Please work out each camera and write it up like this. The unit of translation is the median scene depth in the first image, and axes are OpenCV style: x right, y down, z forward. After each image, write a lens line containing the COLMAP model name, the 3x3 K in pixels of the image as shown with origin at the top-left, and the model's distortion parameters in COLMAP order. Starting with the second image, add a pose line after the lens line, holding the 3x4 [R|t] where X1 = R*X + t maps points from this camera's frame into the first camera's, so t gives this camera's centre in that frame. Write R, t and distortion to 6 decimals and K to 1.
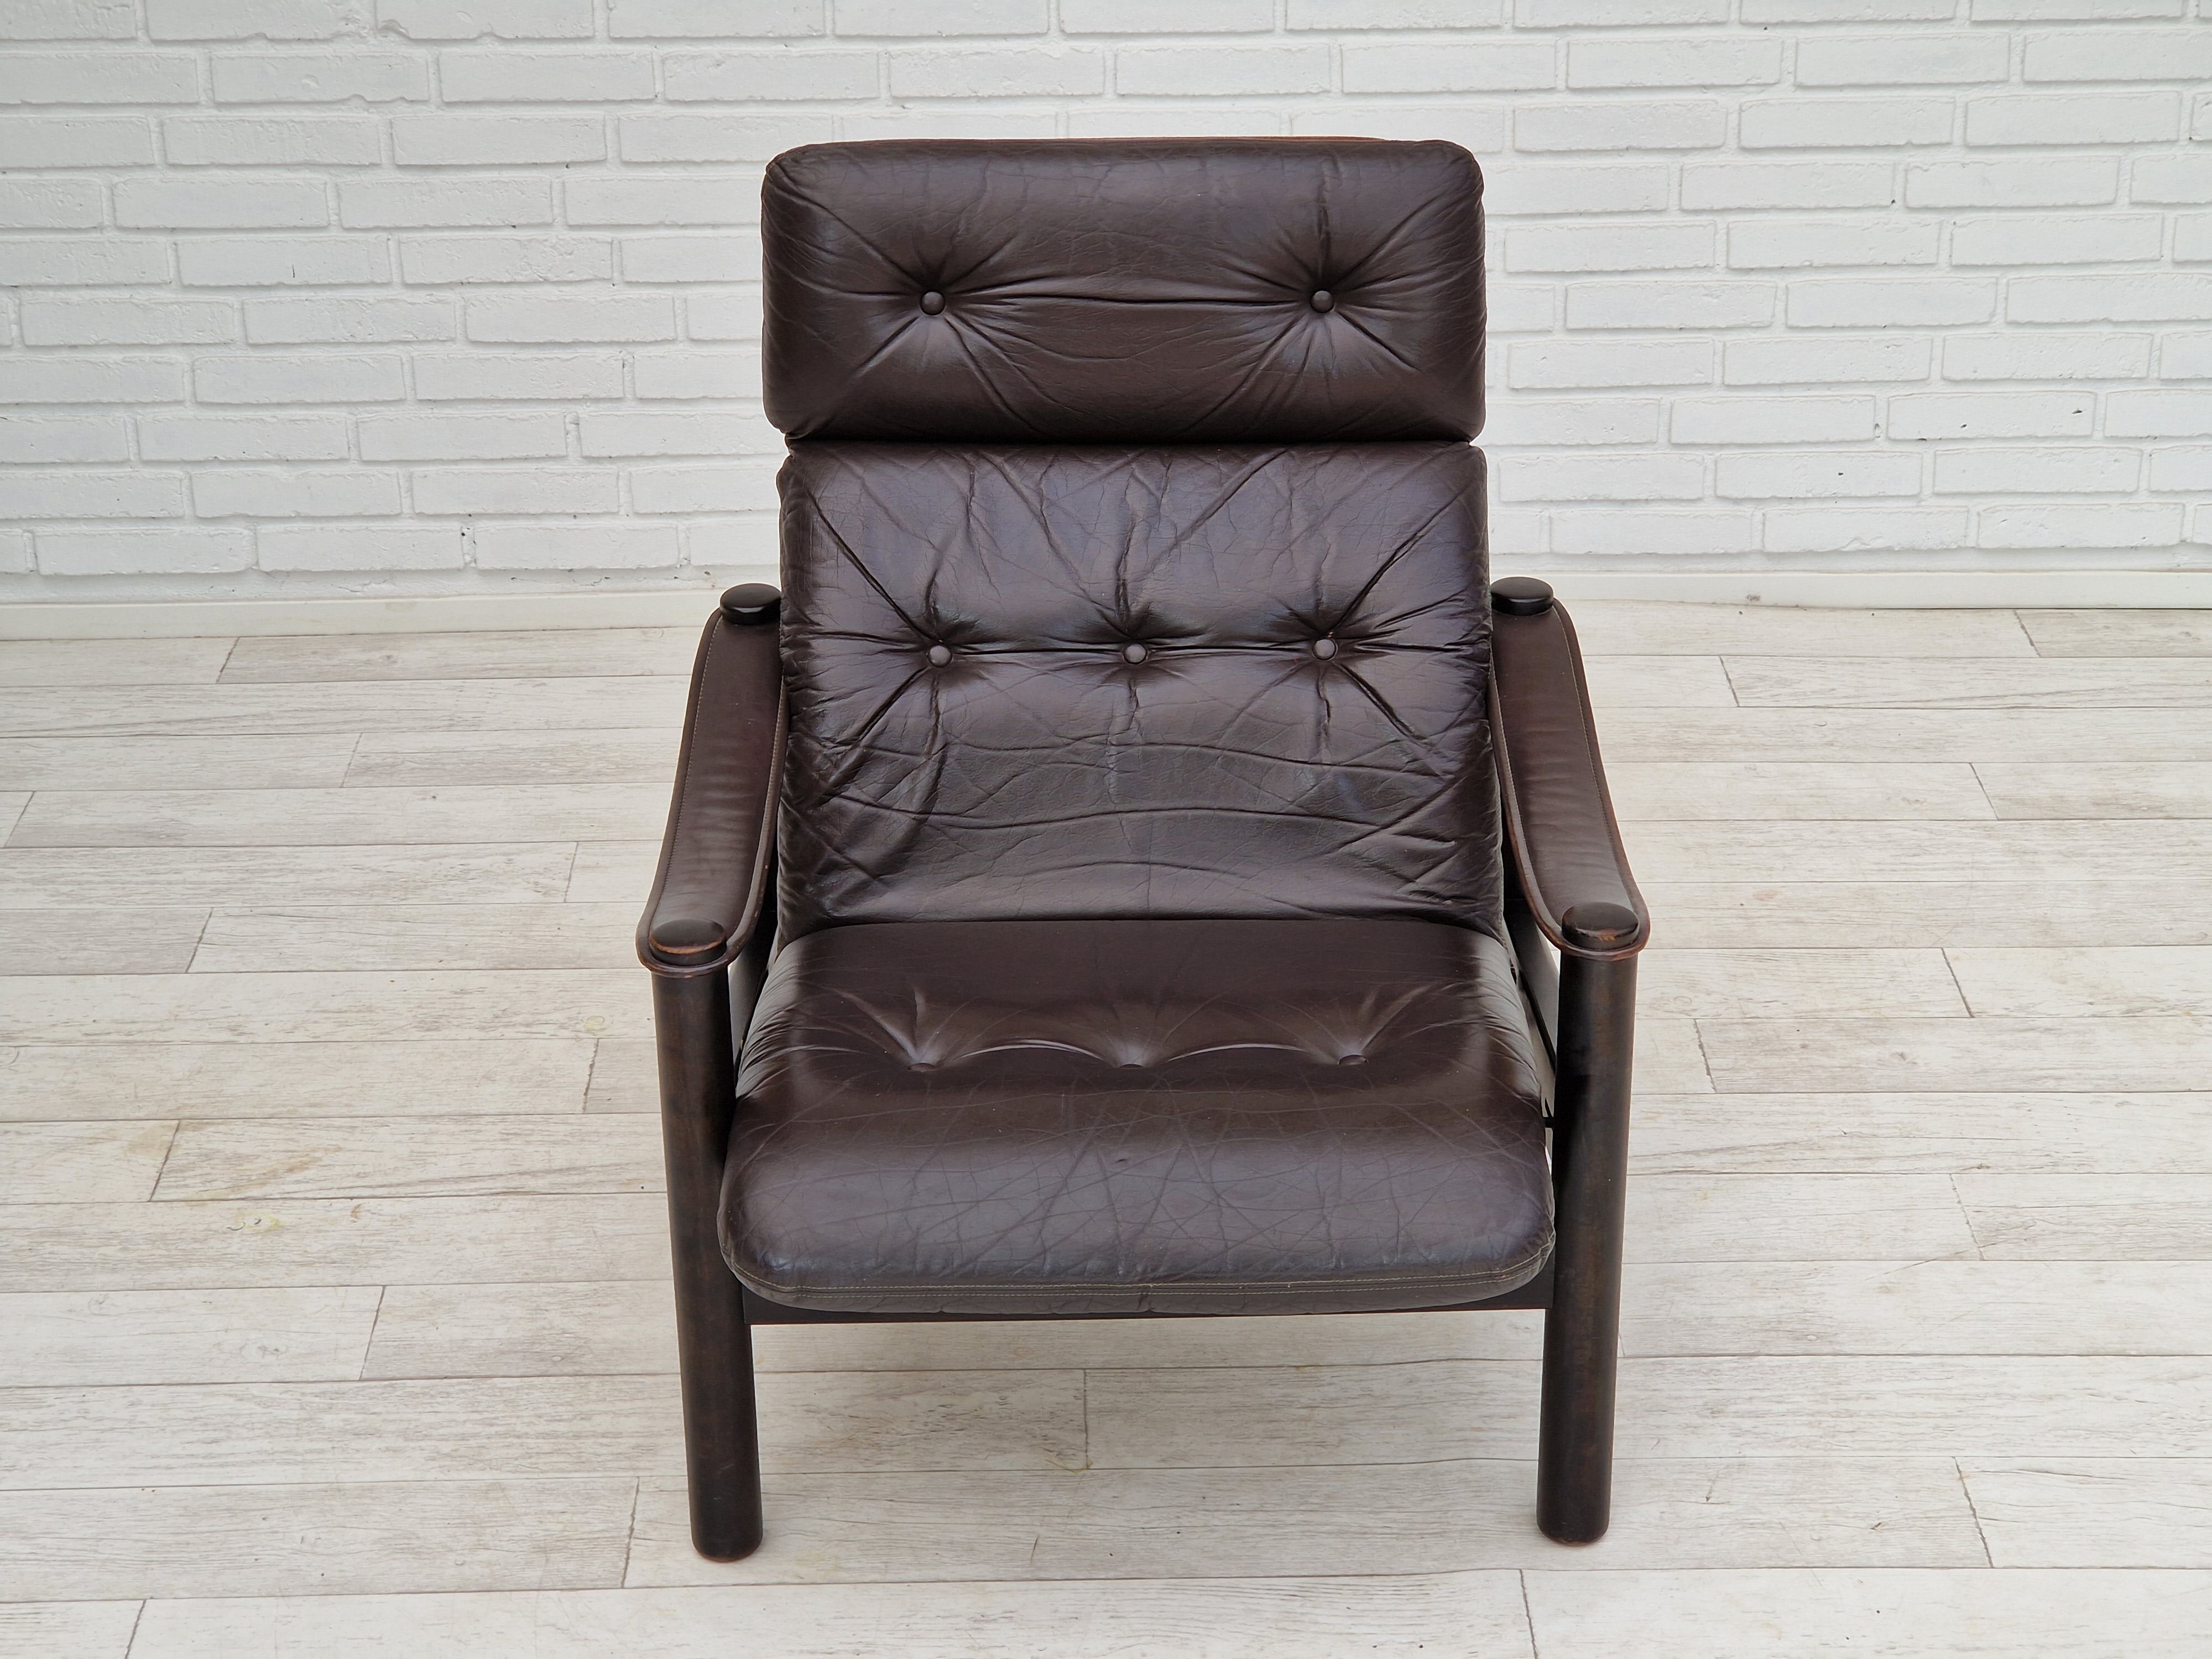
lens RADIAL K [[4242.4, 0, 1132.0], [0, 4242.4, 889.0], [0, 0, 1]] dist [0.103109, 0.000000]
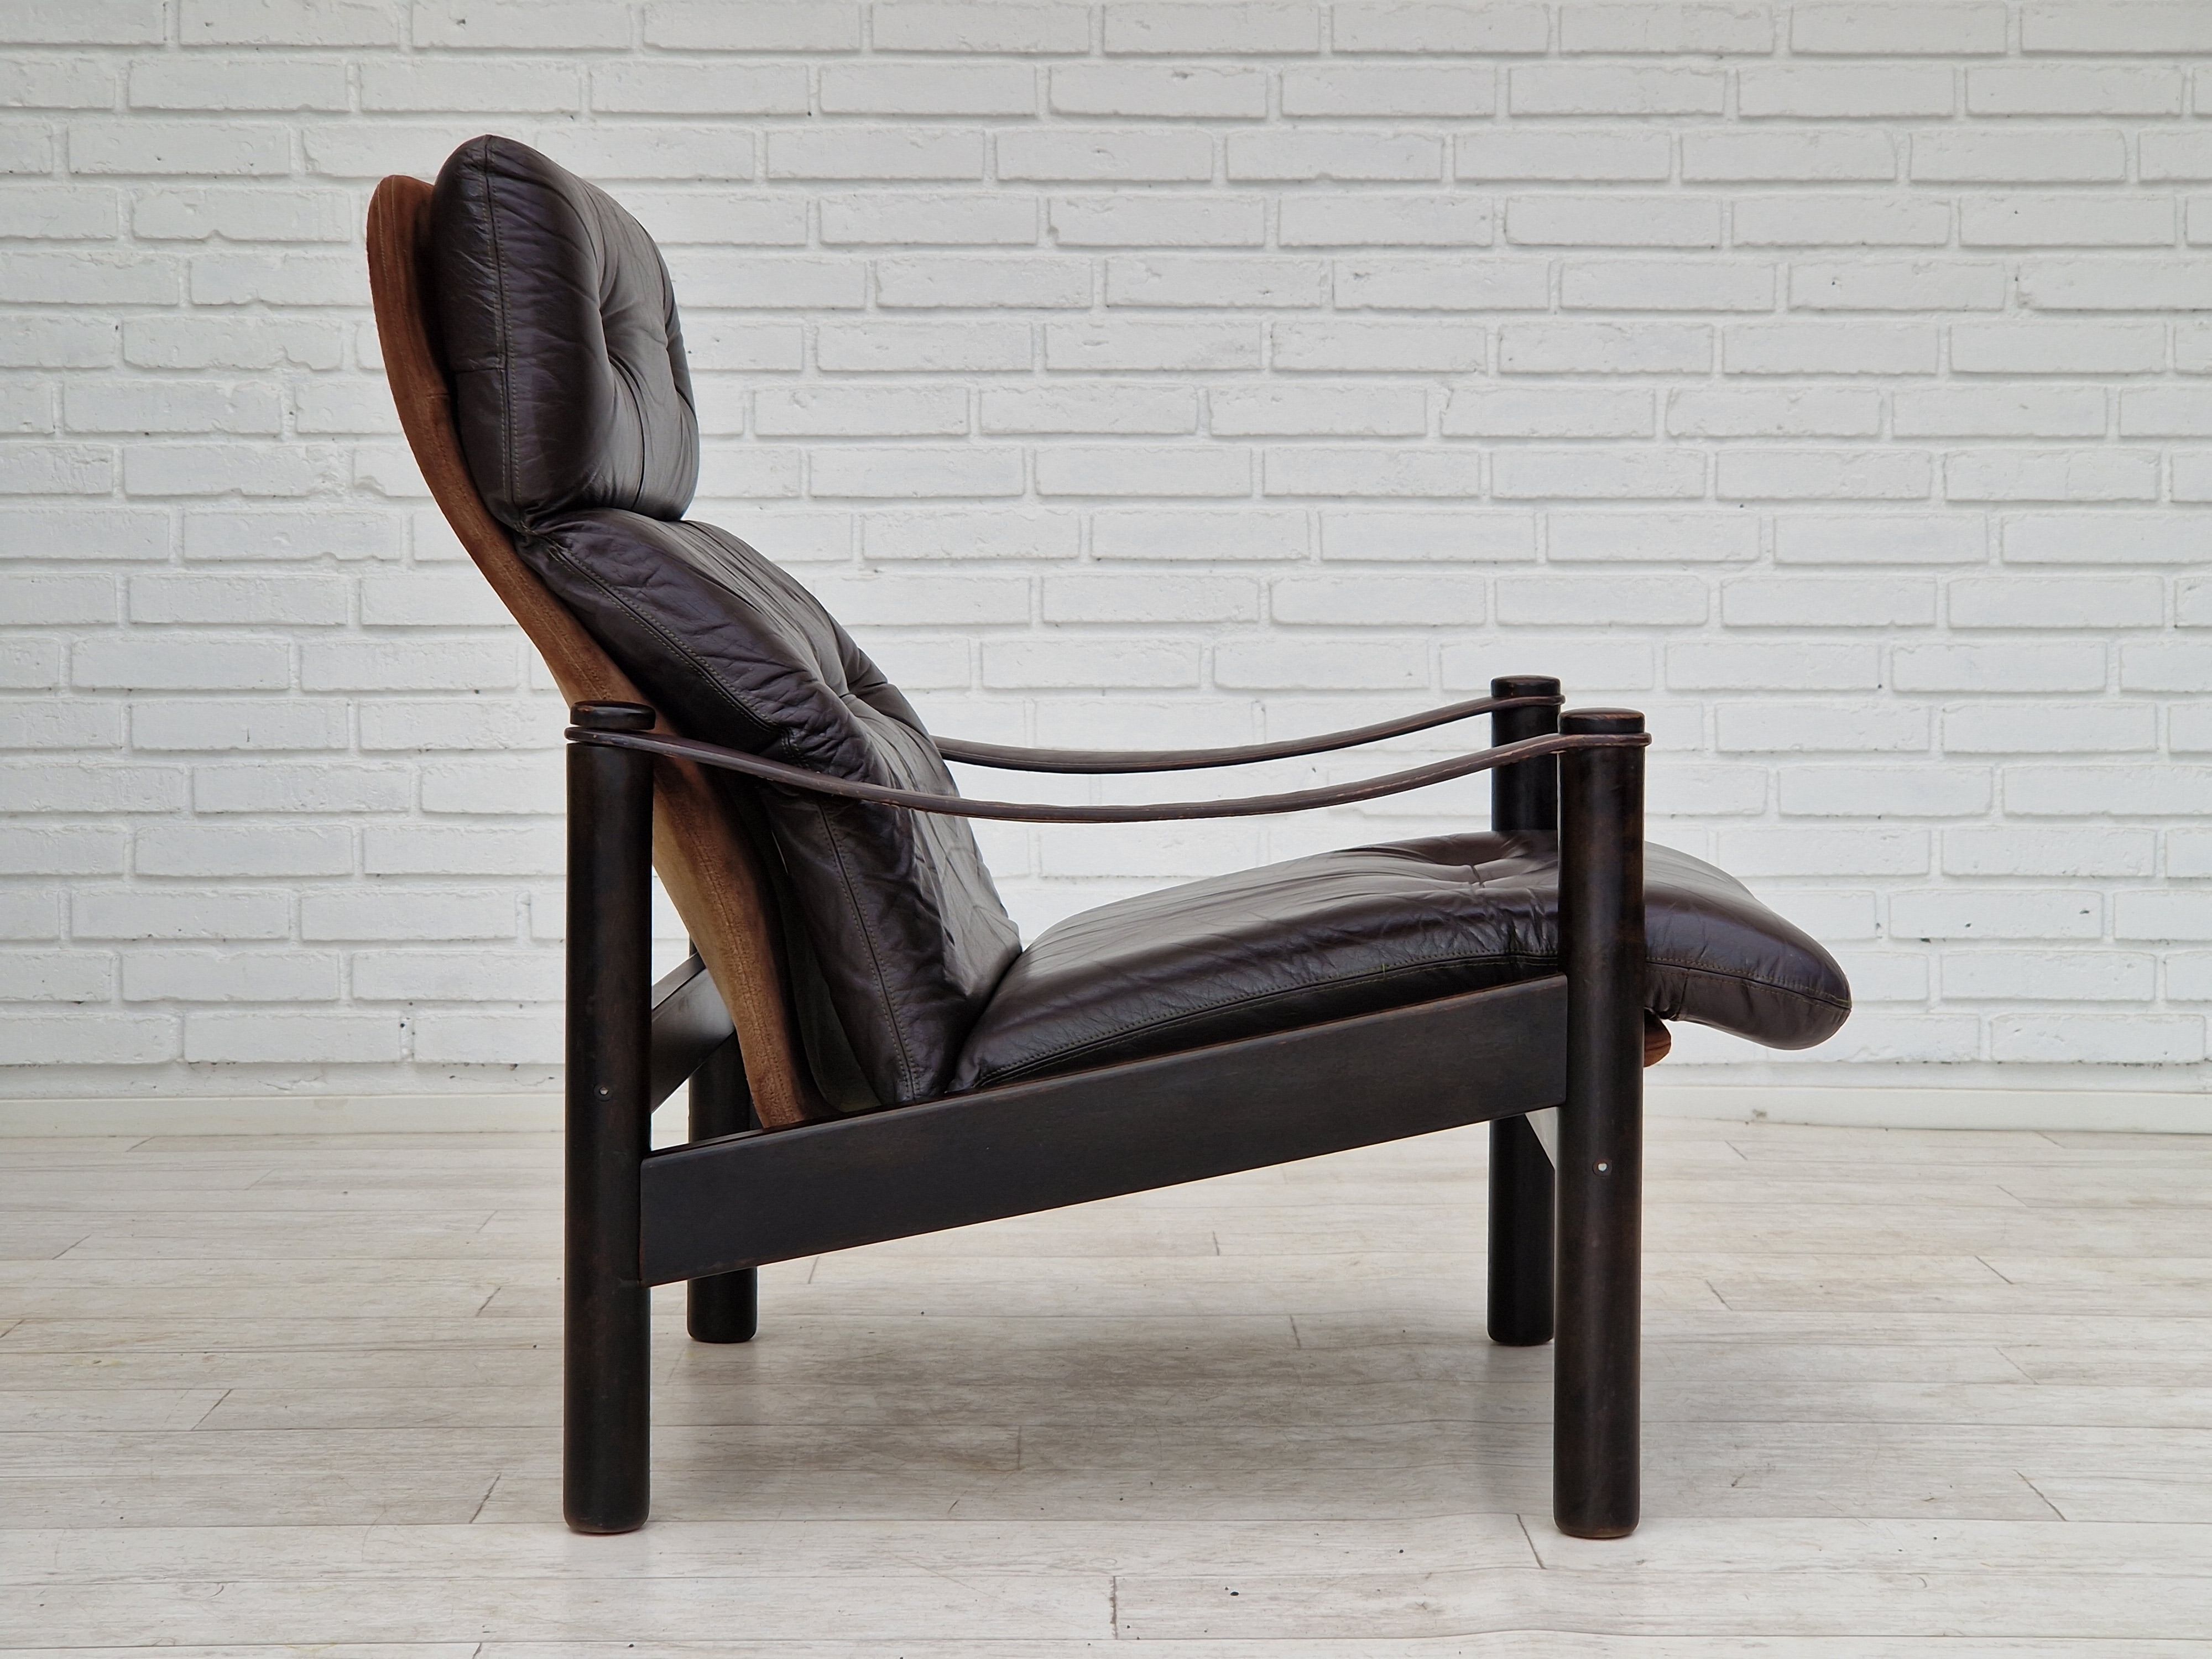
lens RADIAL K [[4242.4, 0, 1161.1], [0, 4242.4, 858.0], [0, 0, 1]] dist [0.103109, 0.000000]
pose [[0.999958, 0.009135, 0.000941, 0.011979], [-0.008130, 0.928276, -0.371804, 0.247064], [-0.004270, 0.371781, 0.928311, 0.105662]]
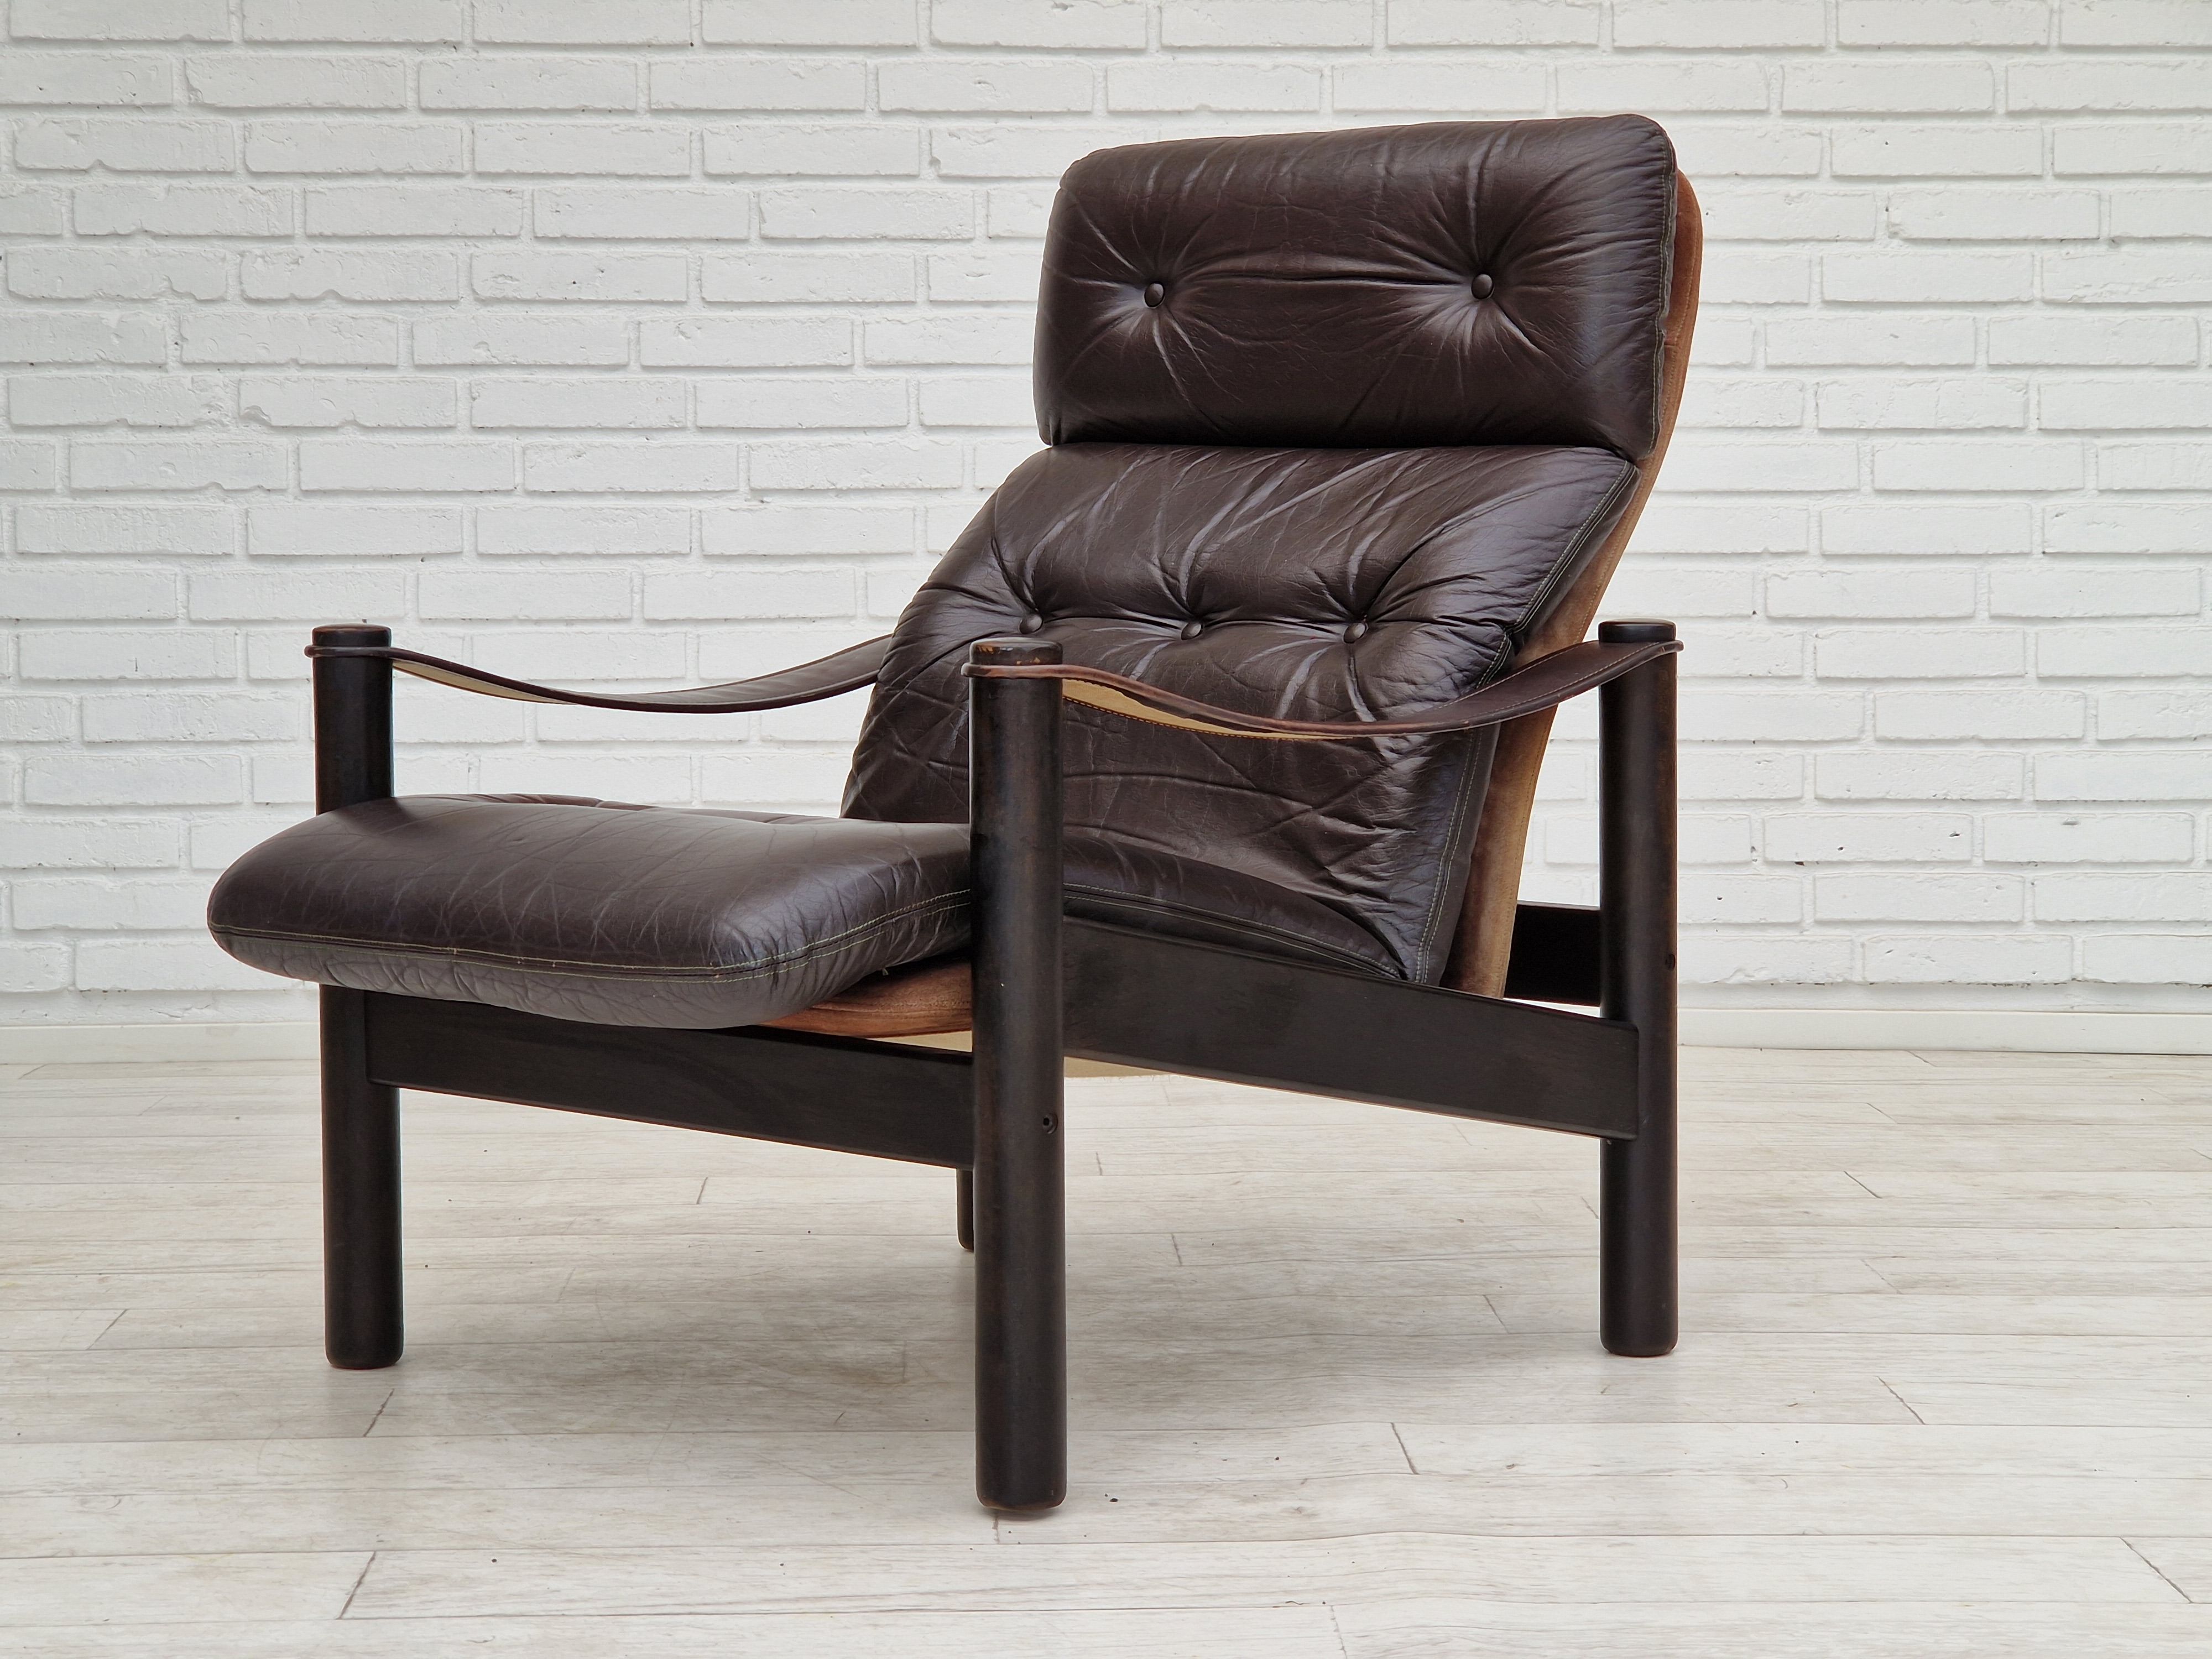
lens RADIAL K [[4242.4, 0, 1128.1], [0, 4242.4, 859.5], [0, 0, 1]] dist [0.103109, 0.000000]
pose [[0.999799, 0.005439, 0.019295, 0.013316], [0.001794, 0.934350, -0.356352, 0.252113], [-0.019967, 0.356315, 0.934153, 0.095835]]
